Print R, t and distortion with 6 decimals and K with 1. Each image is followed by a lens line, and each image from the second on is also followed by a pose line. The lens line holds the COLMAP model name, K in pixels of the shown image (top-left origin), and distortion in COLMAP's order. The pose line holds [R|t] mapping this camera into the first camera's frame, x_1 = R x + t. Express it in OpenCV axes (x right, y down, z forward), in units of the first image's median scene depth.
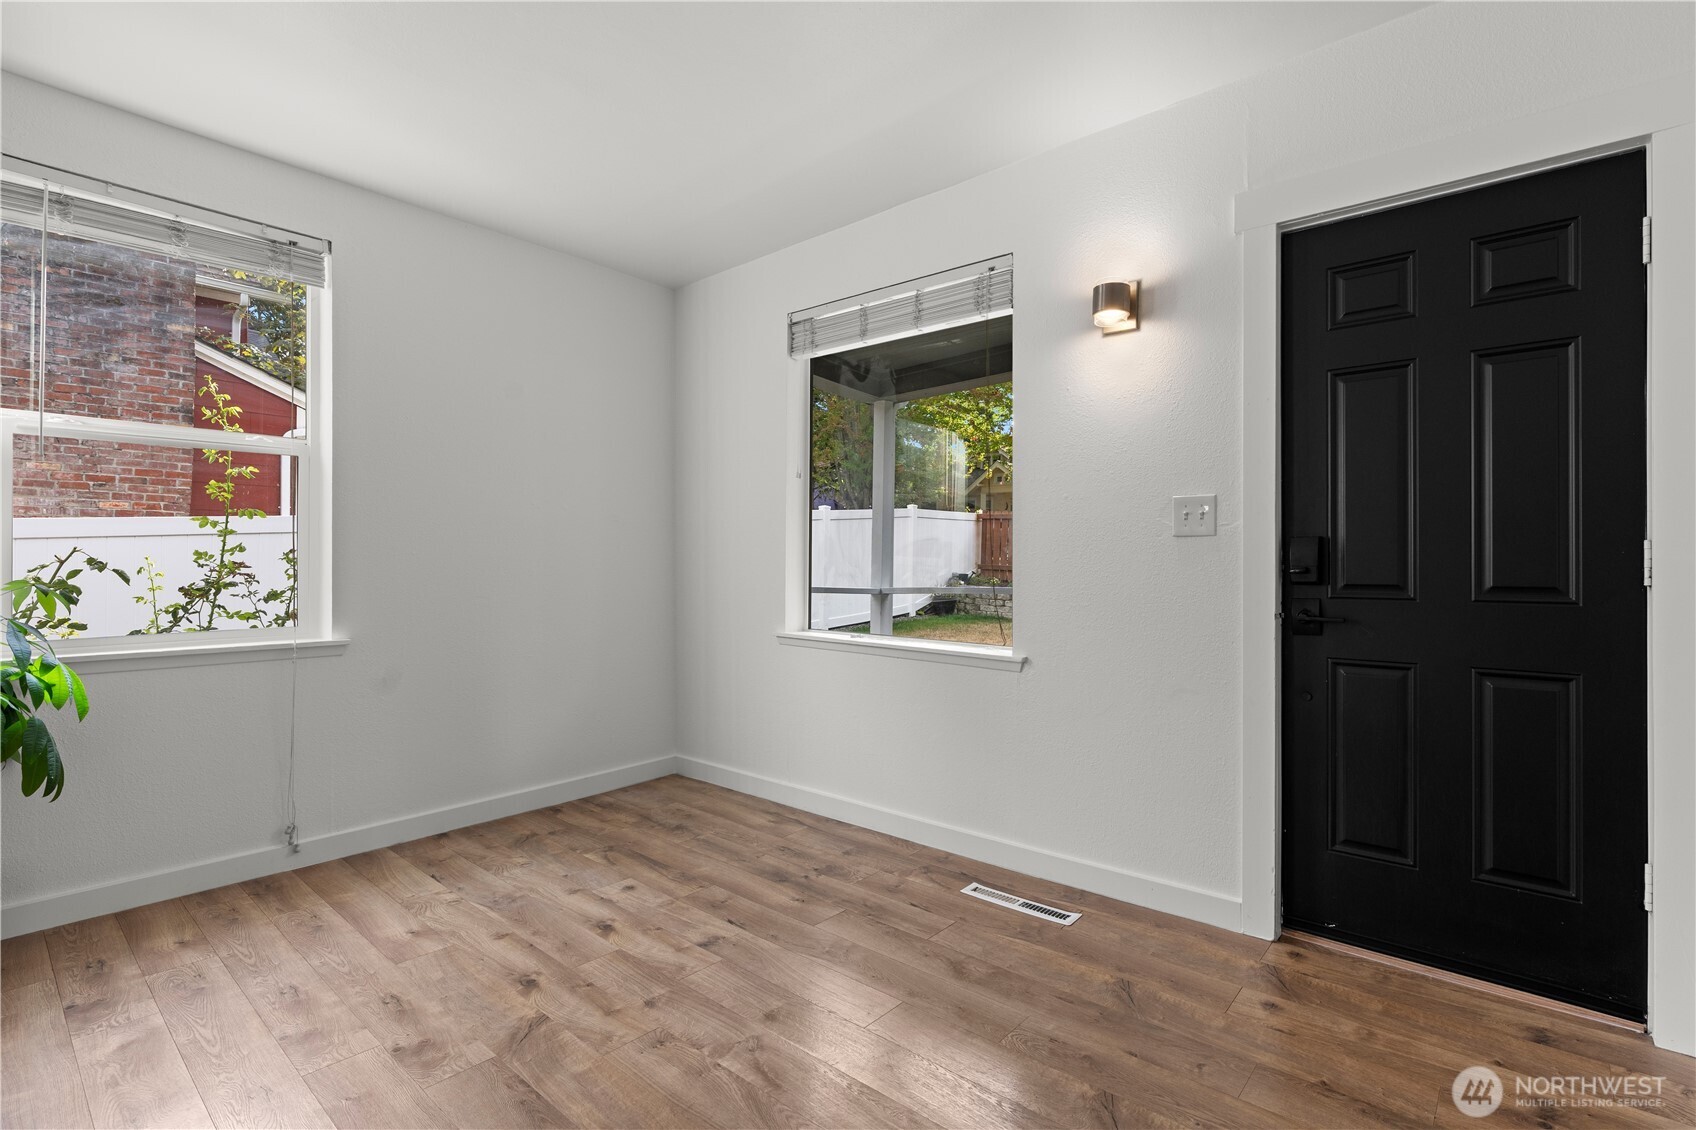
lens RADIAL K [[769.1, 0, 848.9], [0, 769.1, 570.7], [0, 0, 1]] dist [-0.004361, 0.002895]
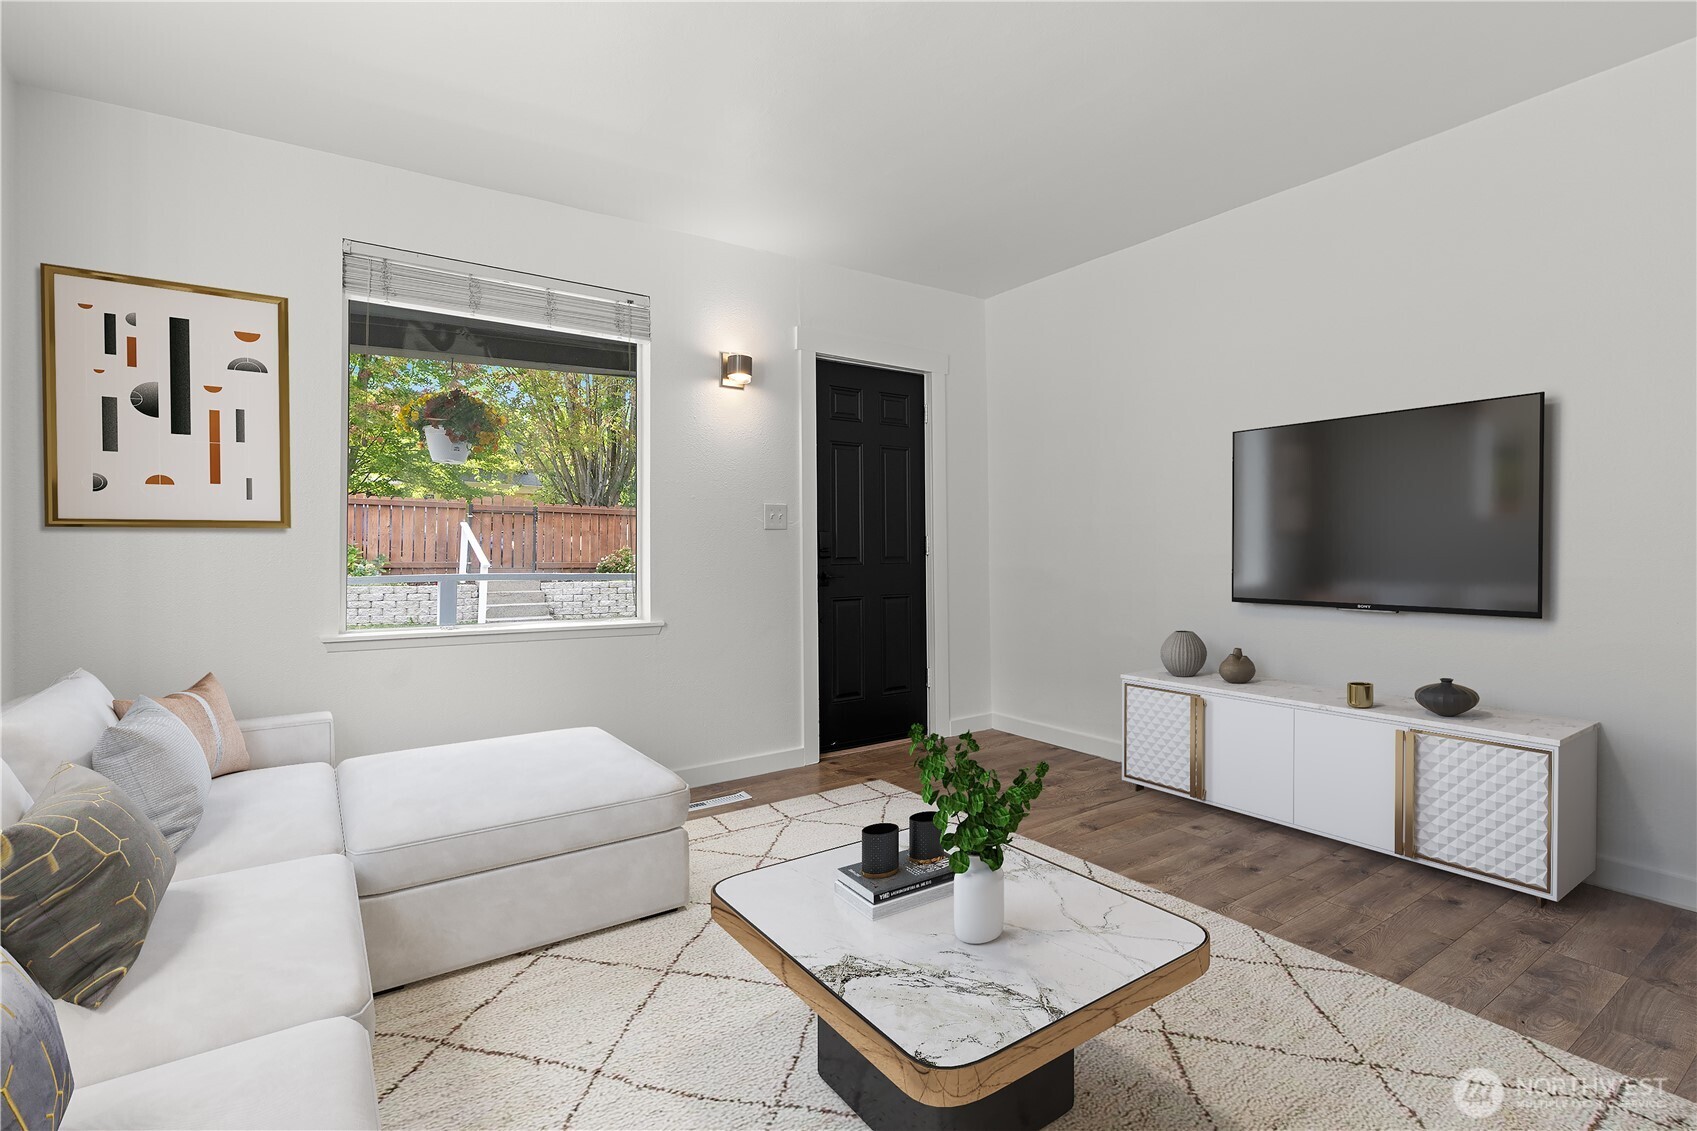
lens RADIAL K [[769.6, 0, 845.6], [0, 769.6, 554.4], [0, 0, 1]] dist [-0.004361, 0.002895]
pose [[0.295266, -0.016941, 0.955265, -1.042068], [0.013478, 0.999817, 0.013566, -0.013991], [-0.955320, 0.008869, 0.295441, 0.400227]]
